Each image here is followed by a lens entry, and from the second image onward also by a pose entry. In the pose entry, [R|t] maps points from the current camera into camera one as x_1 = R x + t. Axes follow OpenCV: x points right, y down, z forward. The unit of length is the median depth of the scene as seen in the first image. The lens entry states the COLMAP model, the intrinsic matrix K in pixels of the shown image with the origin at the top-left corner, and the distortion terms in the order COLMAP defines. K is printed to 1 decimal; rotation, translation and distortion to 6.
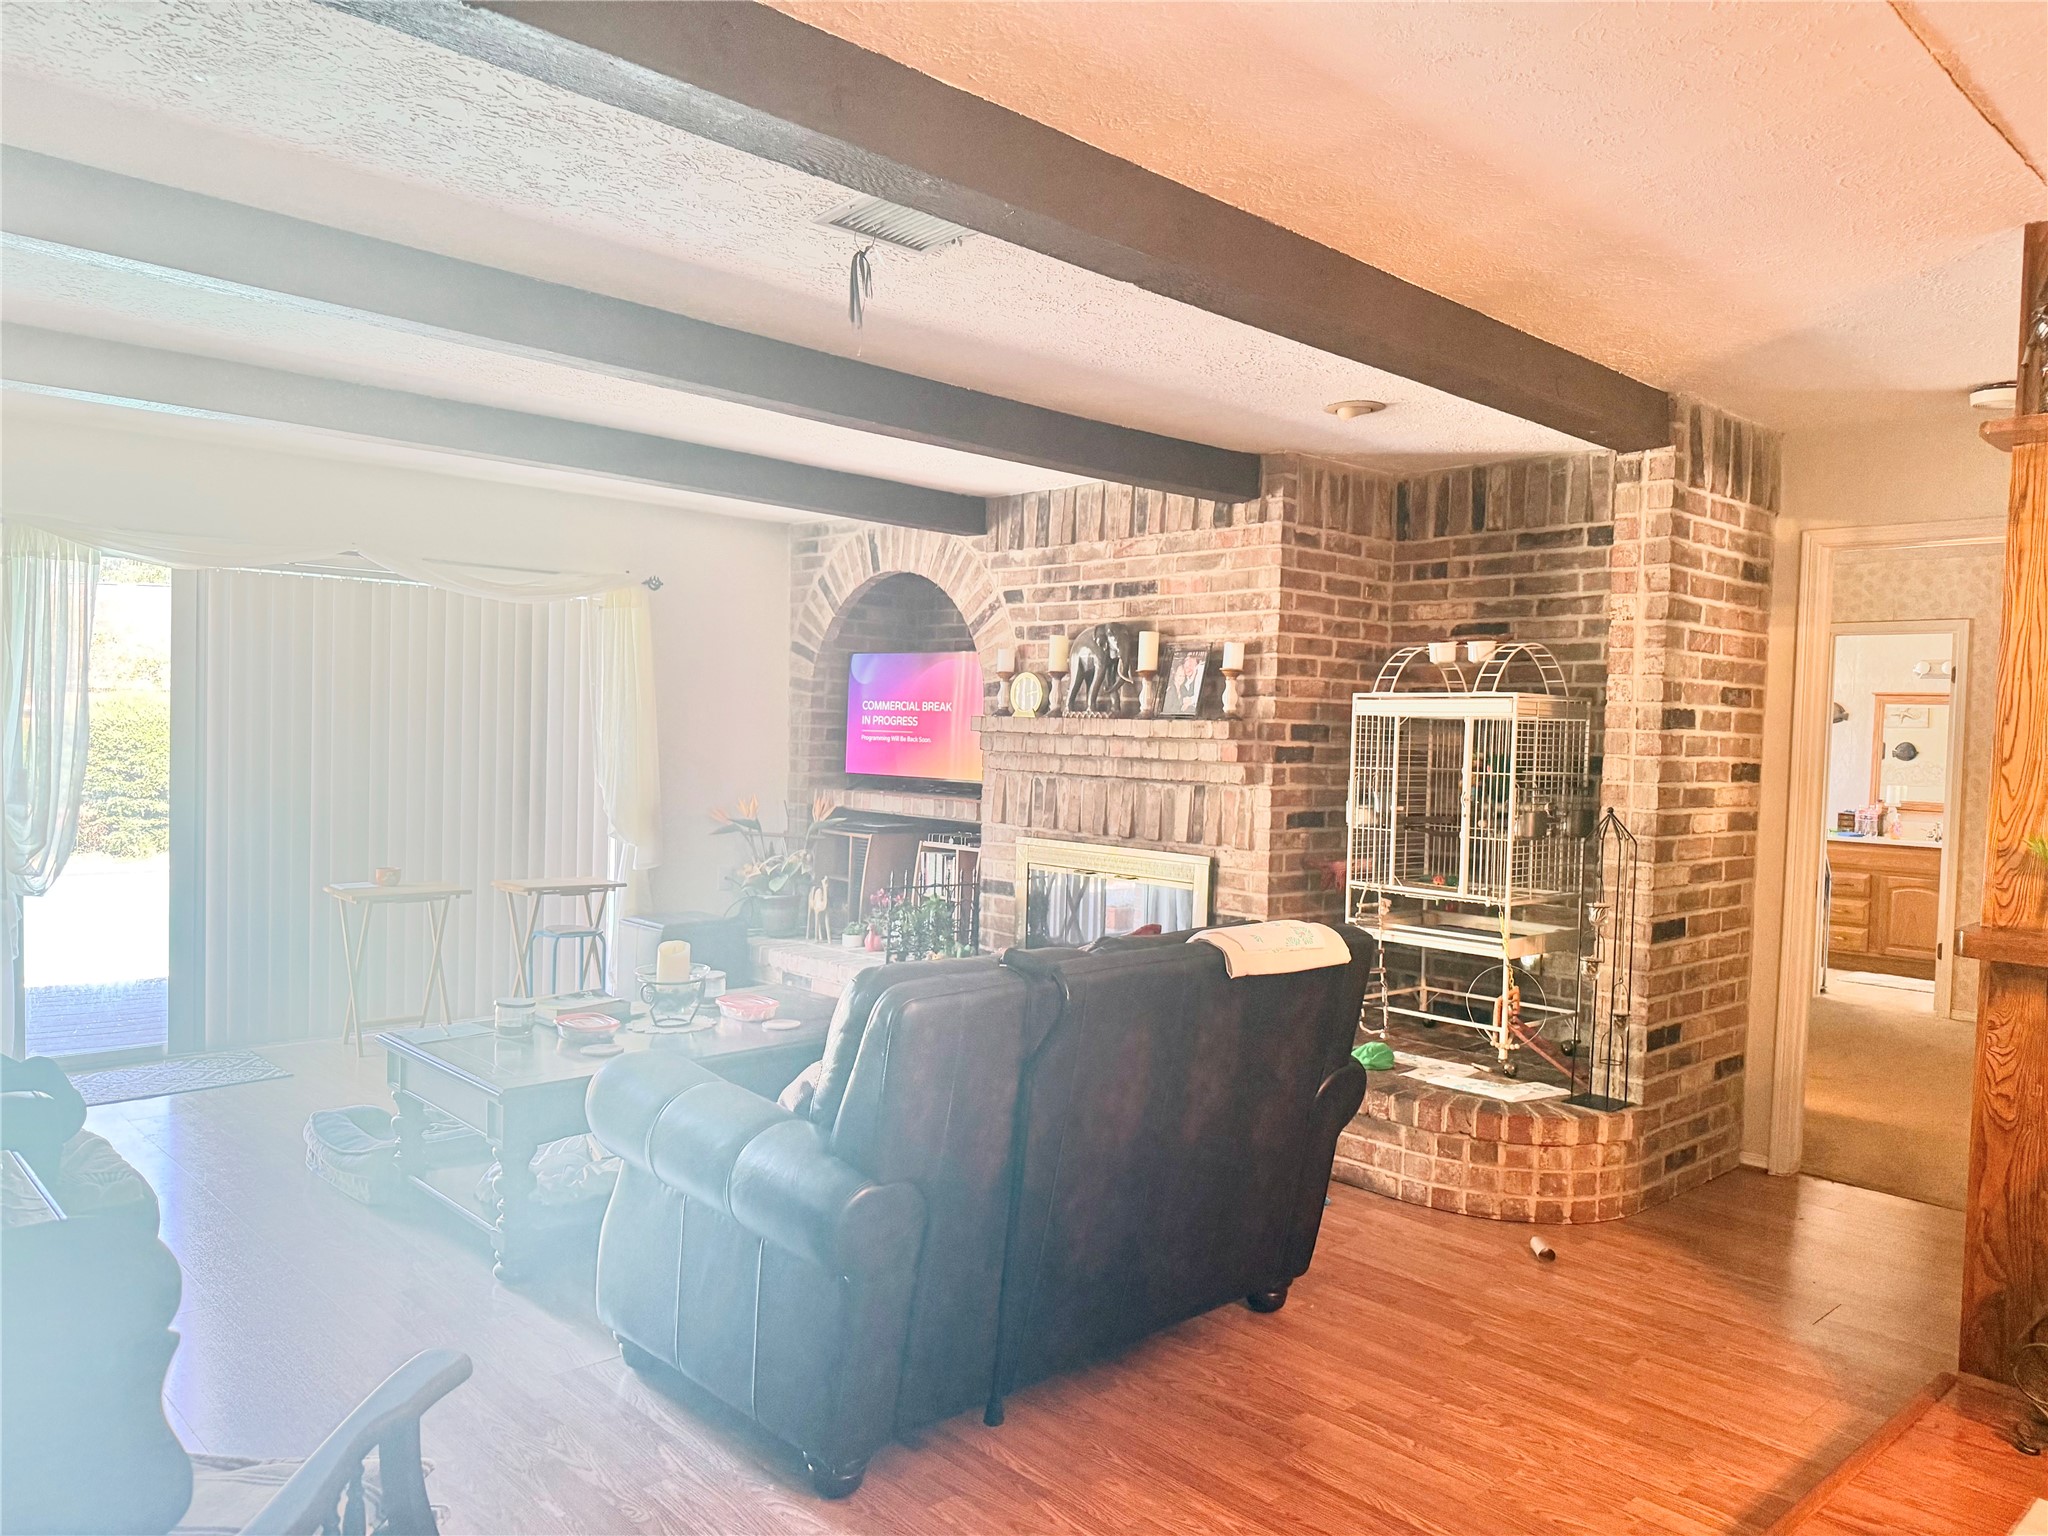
lens RADIAL K [[1428.0, 0, 1024.0], [0, 1428.0, 768.0], [0, 0, 1]] dist [0.100411, -0.152645]
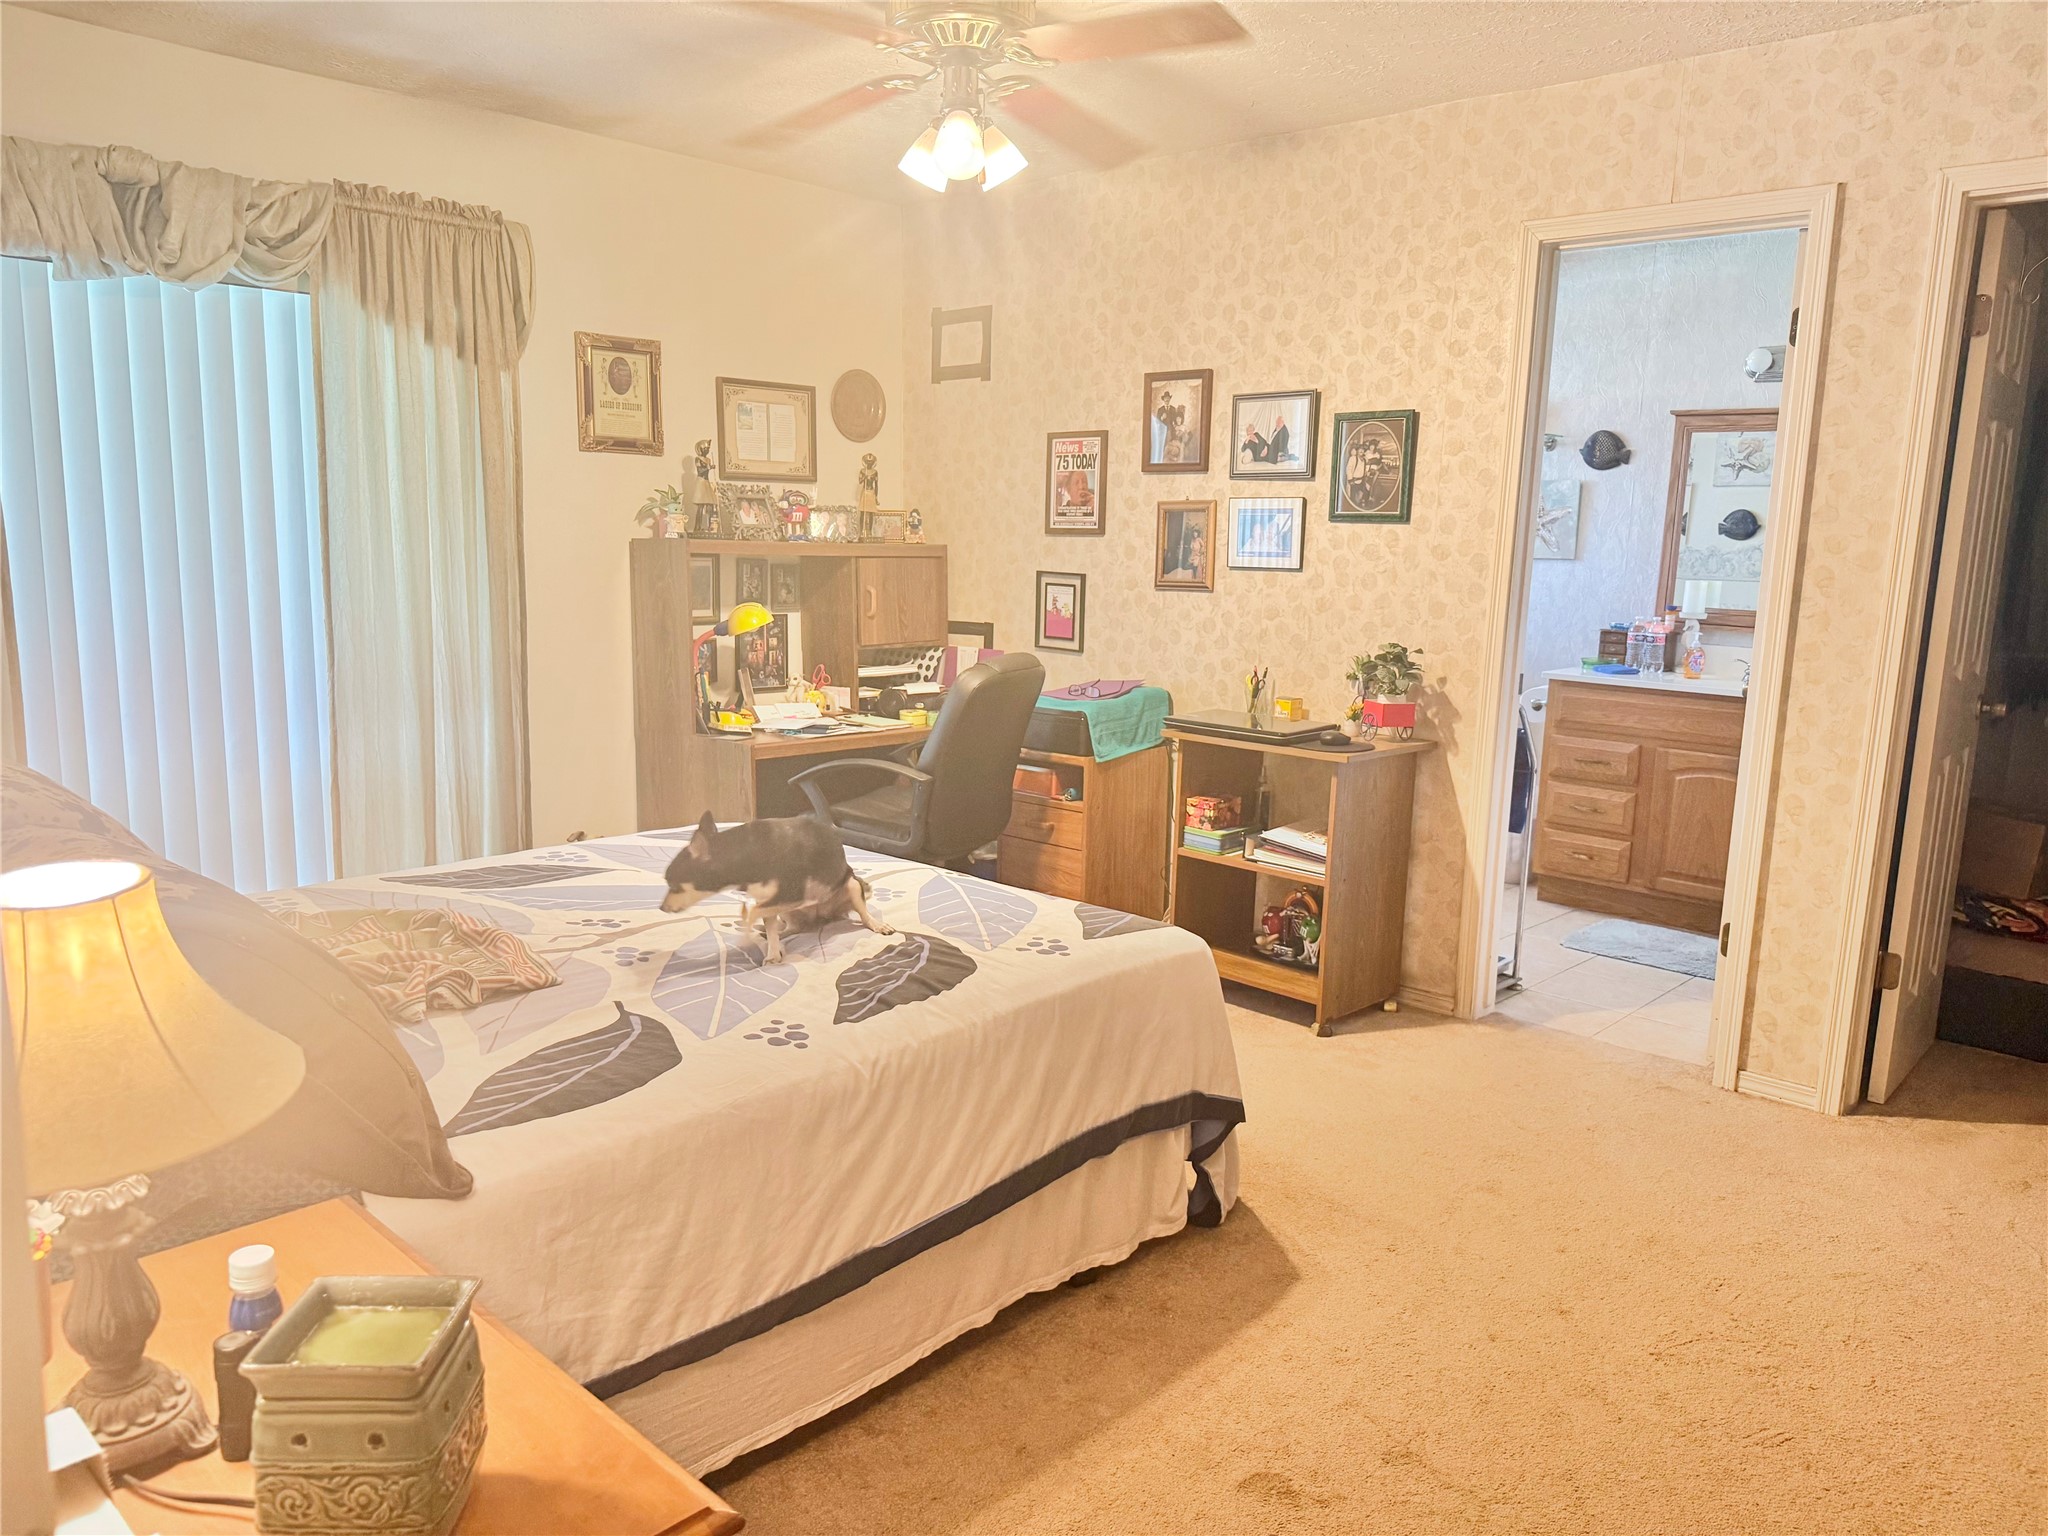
lens RADIAL K [[1433.1, 0, 1024.0], [0, 1433.1, 768.0], [0, 0, 1]] dist [0.194316, -0.448997]
pose [[0.998014, -0.010735, 0.062067, 0.523244], [0.002020, 0.990319, 0.138796, 0.008447], [-0.062956, -0.138395, 0.988374, 0.772782]]
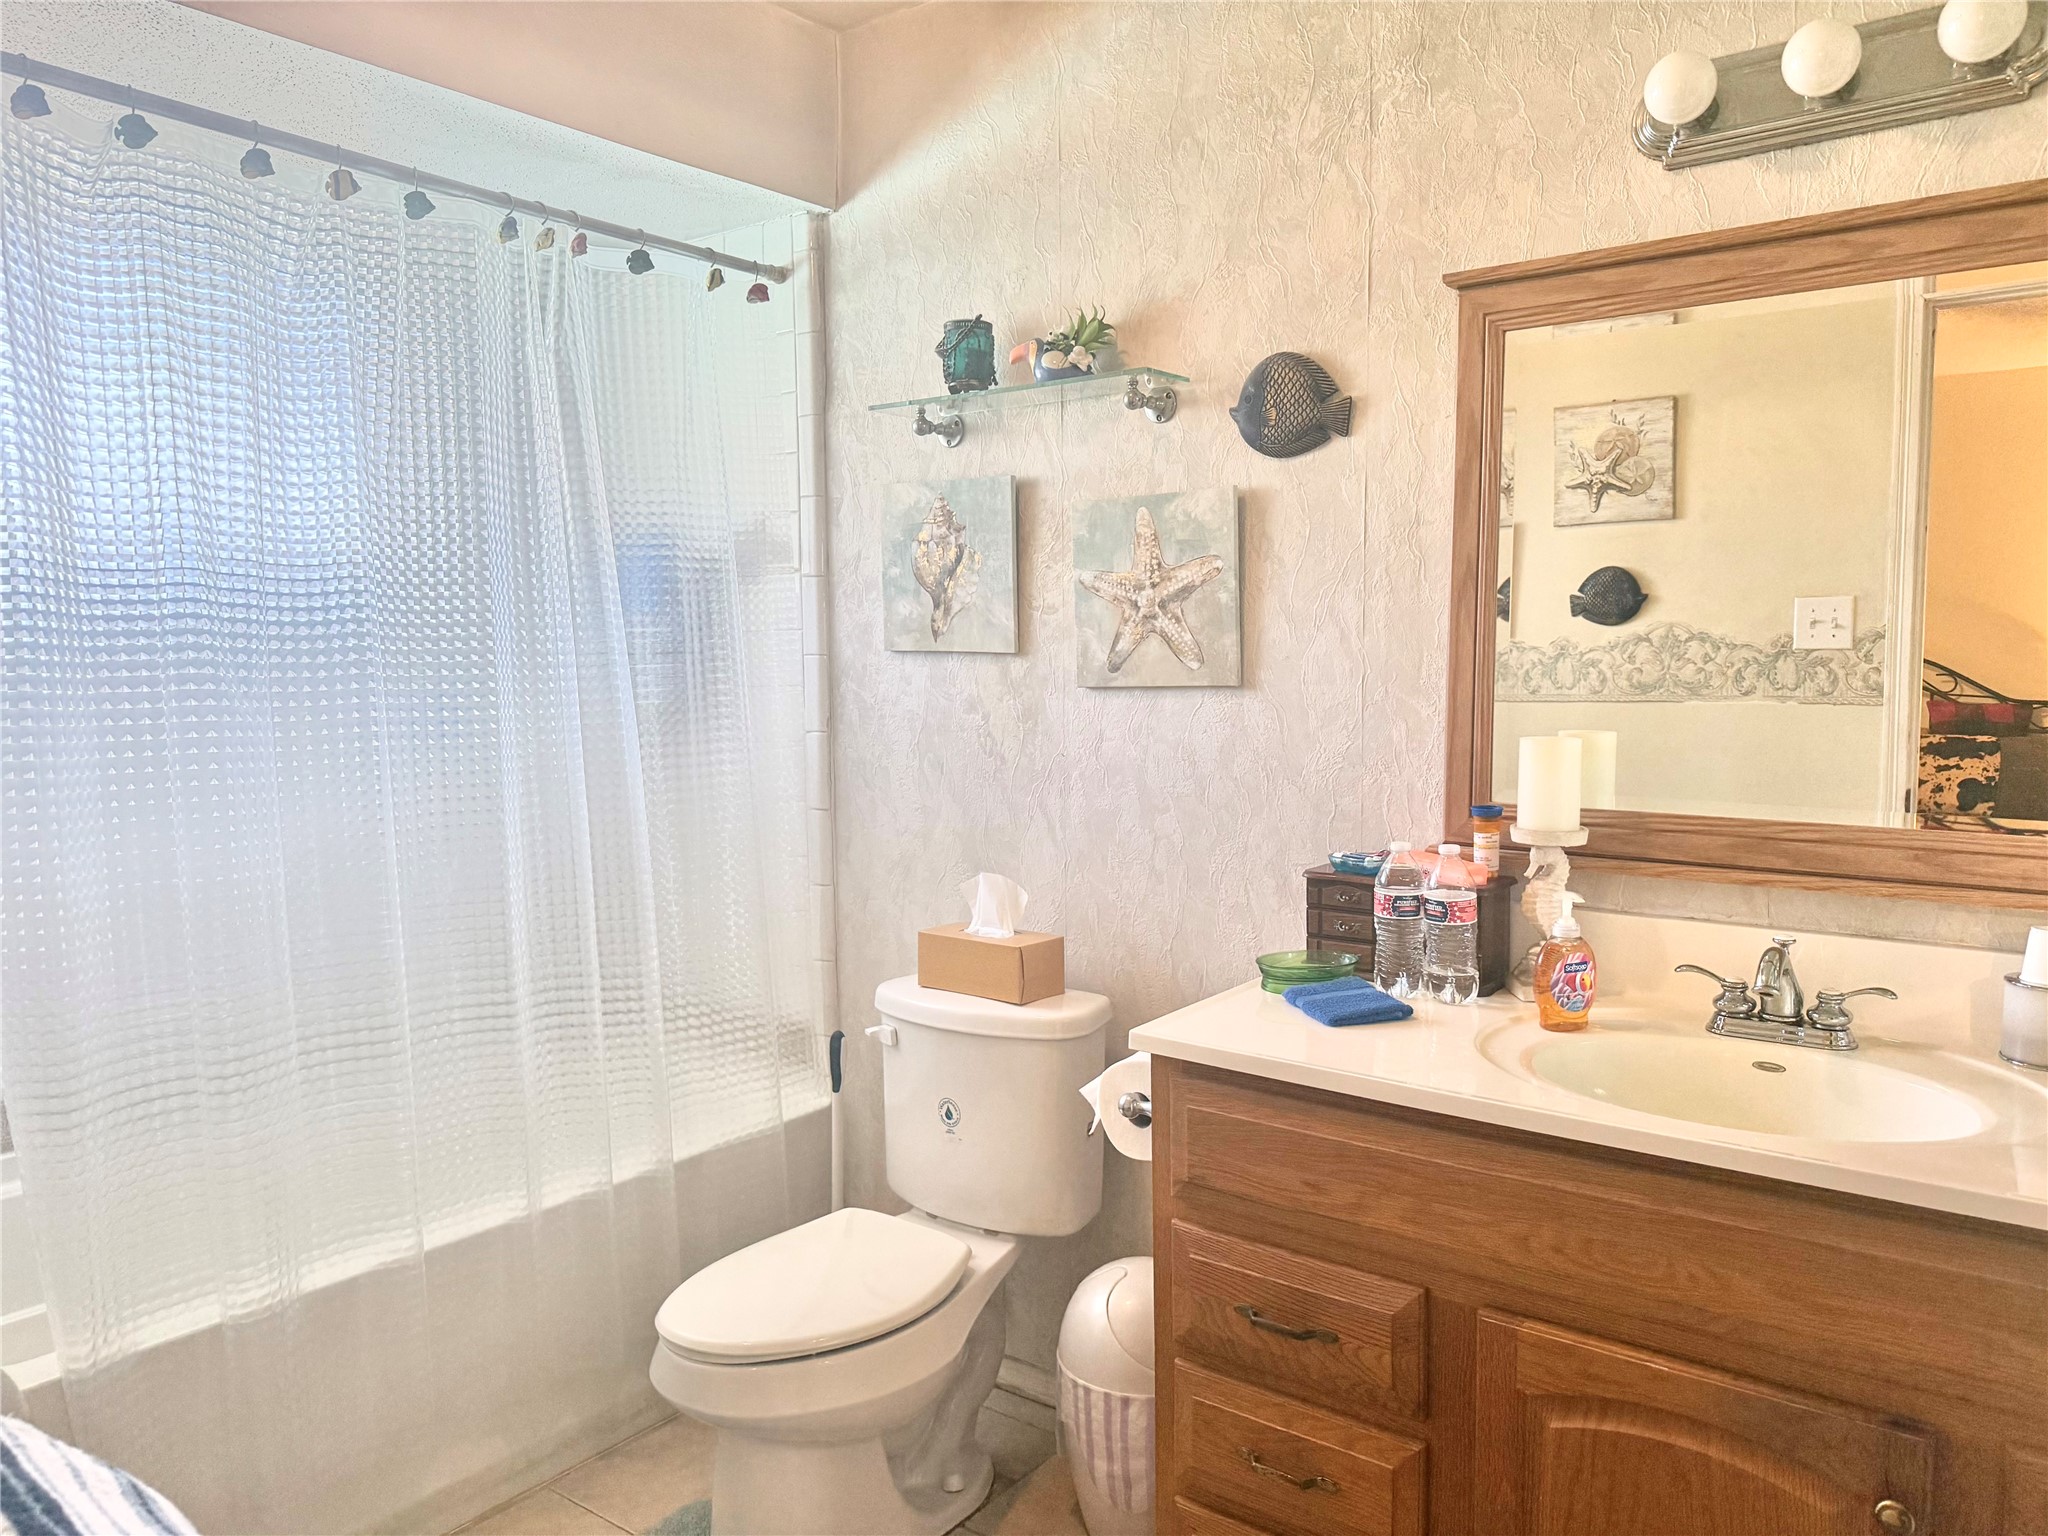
lens RADIAL K [[1428.0, 0, 1024.0], [0, 1428.0, 768.0], [0, 0, 1]] dist [0.100411, -0.152645]
pose [[0.986489, -0.055784, 0.154035, 0.849212], [0.046805, 0.997020, 0.061320, 0.002074], [-0.156996, -0.053282, 0.986161, 1.393289]]
